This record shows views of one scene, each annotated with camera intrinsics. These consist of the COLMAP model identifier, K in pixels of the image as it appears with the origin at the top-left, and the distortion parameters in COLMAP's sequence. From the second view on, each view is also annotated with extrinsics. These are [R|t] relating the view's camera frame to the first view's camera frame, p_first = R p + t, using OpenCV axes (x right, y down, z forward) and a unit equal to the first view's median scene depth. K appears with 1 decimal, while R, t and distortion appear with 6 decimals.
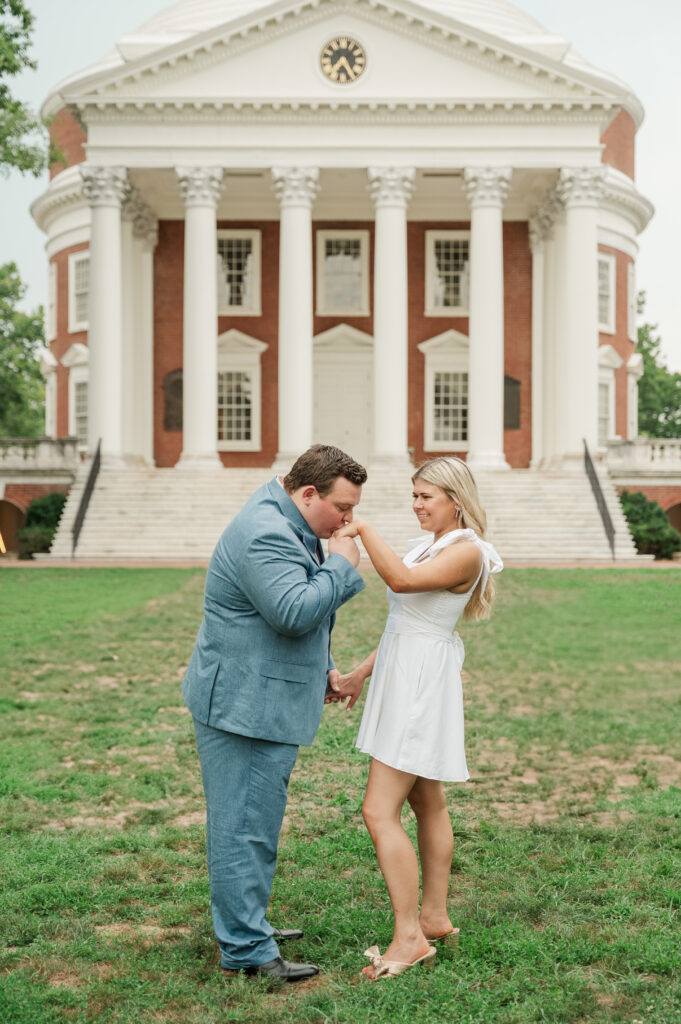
lens RADIAL K [[1464.8, 0, 338.2], [0, 1464.8, 465.8], [0, 0, 1]] dist [-0.000864, -0.057284]
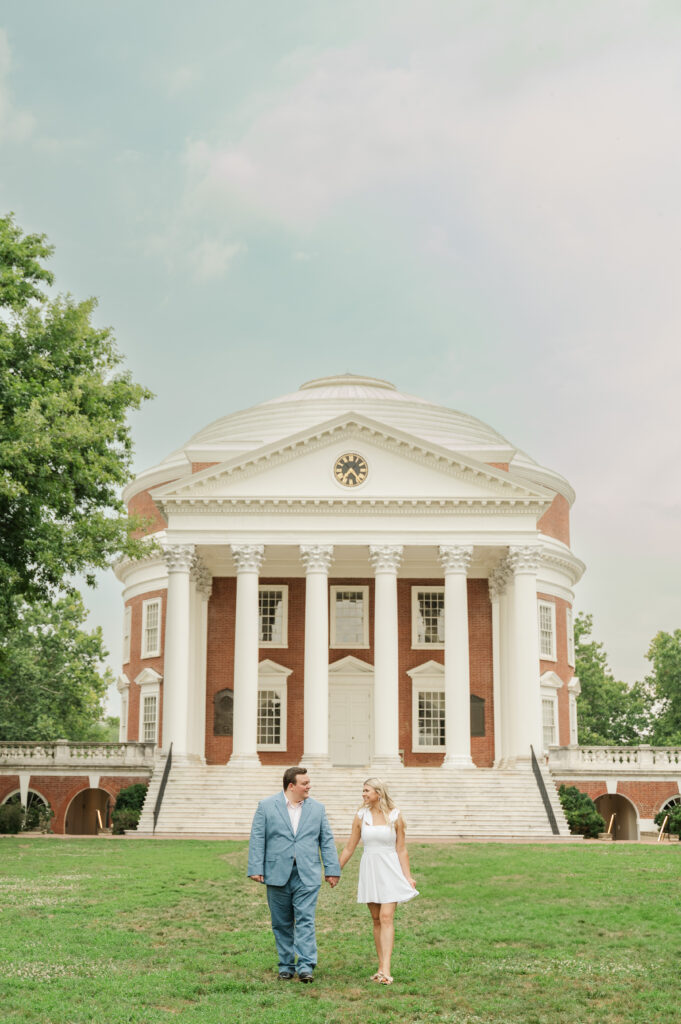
lens RADIAL K [[1208.5, 0, 308.9], [0, 1208.5, 531.0], [0, 0, 1]] dist [0.007254, 0.000546]
pose [[0.999681, 0.001403, -0.025217, -0.007470], [-0.006066, 0.982571, -0.185787, -0.003927], [0.024517, 0.185881, 0.982266, -0.120223]]
